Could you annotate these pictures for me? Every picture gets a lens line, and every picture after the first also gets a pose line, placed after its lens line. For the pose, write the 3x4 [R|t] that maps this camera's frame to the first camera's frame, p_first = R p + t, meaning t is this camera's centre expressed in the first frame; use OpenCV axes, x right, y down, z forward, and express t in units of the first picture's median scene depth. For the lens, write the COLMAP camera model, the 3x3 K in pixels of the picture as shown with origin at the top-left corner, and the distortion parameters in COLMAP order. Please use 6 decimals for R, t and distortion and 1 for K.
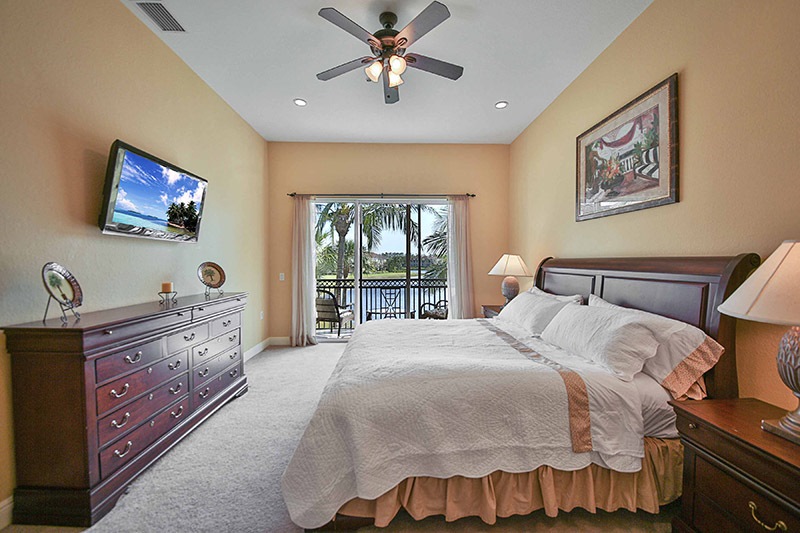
lens RADIAL K [[292.8, 0, 400.0], [0, 292.8, 266.5], [0, 0, 1]] dist [-0.052727, -0.000095]
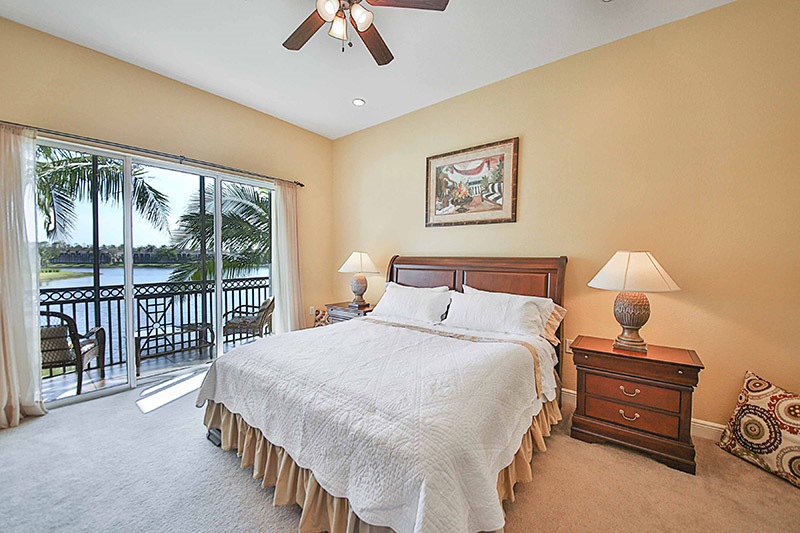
lens RADIAL K [[292.0, 0, 400.0], [0, 292.0, 266.5], [0, 0, 1]] dist [-0.029924, -0.000234]
pose [[0.623510, -0.011503, 0.781731, -0.487241], [0.004182, 0.999927, 0.011378, -0.003657], [-0.781804, -0.003825, 0.623513, 0.351433]]
